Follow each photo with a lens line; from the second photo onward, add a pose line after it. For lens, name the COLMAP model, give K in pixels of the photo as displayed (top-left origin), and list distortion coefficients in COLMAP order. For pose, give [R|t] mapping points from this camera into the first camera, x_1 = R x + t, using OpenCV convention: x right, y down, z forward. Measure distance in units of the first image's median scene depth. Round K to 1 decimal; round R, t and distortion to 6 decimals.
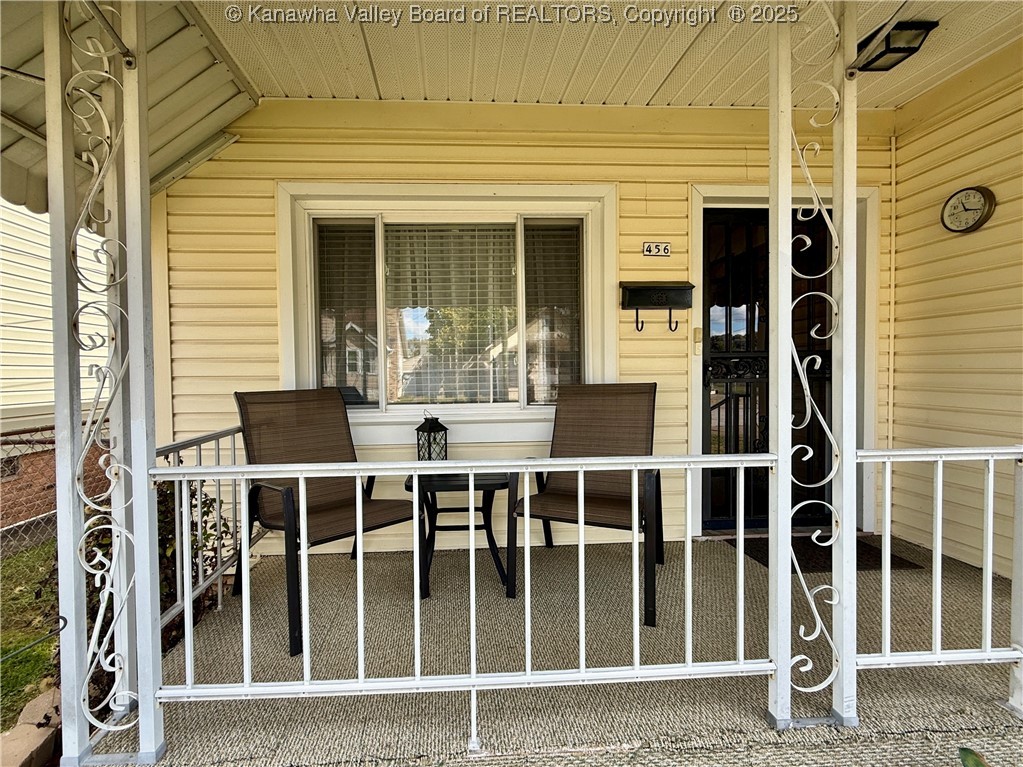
lens RADIAL K [[457.8, 0, 474.1], [0, 457.8, 384.4], [0, 0, 1]] dist [-0.000543, -0.000001]
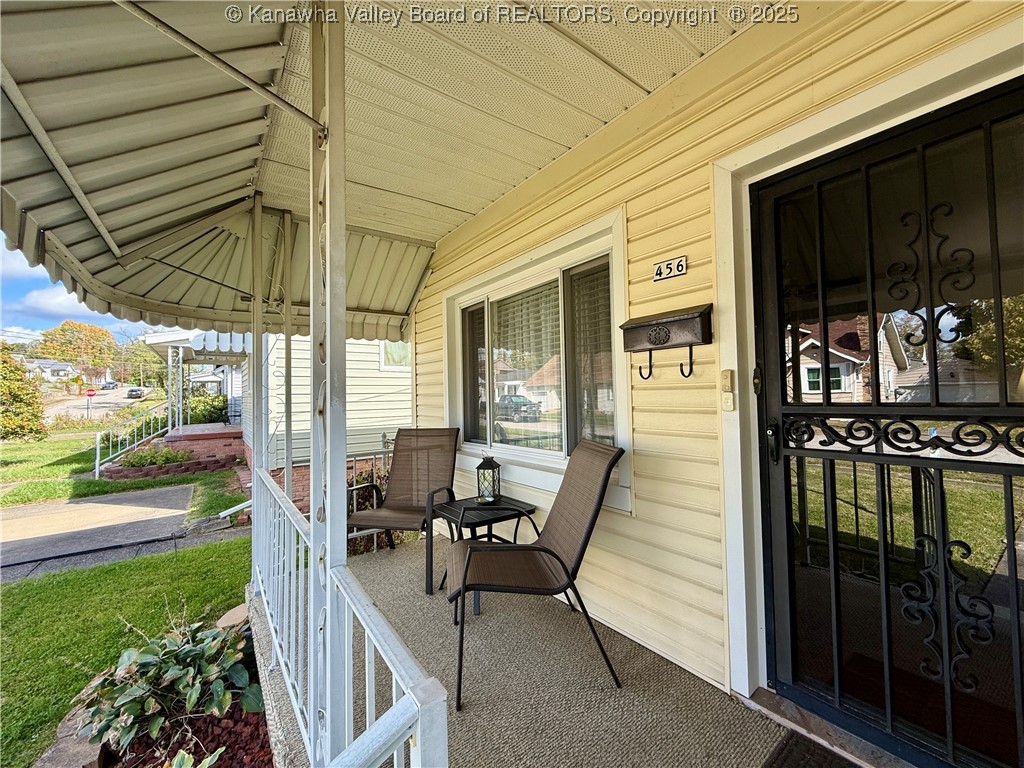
lens RADIAL K [[413.4, 0, 512.0], [0, 413.4, 384.0], [0, 0, 1]] dist [0.000838, 0.000045]
pose [[0.555698, -0.025850, -0.830982, 0.816815], [-0.003062, 0.999446, -0.033138, -0.083127], [0.831379, 0.020959, 0.555311, 0.411506]]
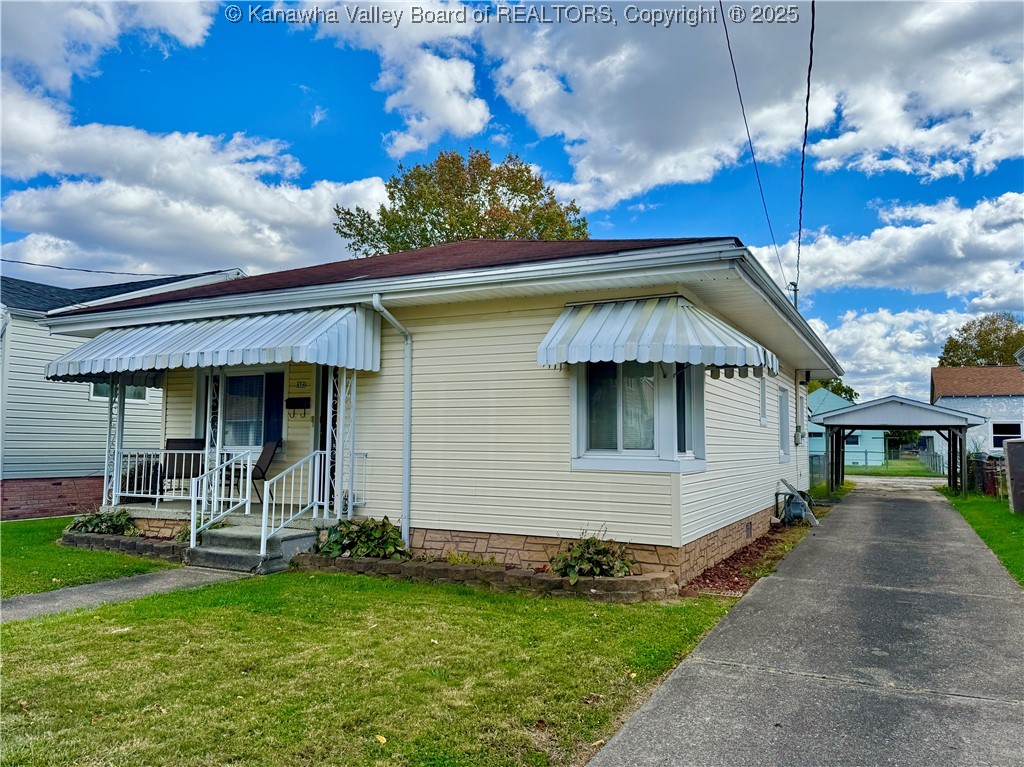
lens RADIAL K [[742.2, 0, 512.0], [0, 742.2, 383.5], [0, 0, 1]] dist [0.084357, -0.134667]
pose [[0.878081, -0.020509, -0.478073, 3.376848], [-0.028888, 0.994987, -0.095742, 0.055742], [0.477640, 0.097880, 0.873086, -2.023895]]
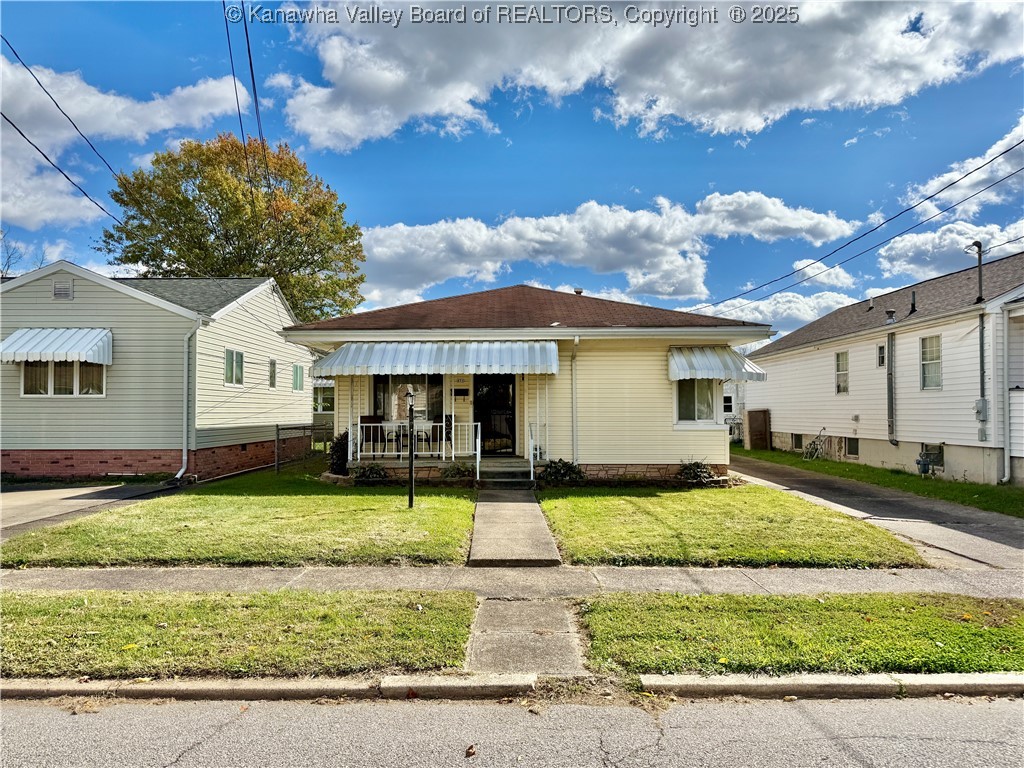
lens RADIAL K [[724.7, 0, 512.0], [0, 724.7, 384.0], [0, 0, 1]] dist [0.086386, -0.124926]
pose [[0.999116, 0.007187, -0.041429, 1.093051], [-0.009755, 0.998020, -0.062134, 0.113129], [0.040901, 0.062483, 0.997208, -5.180717]]
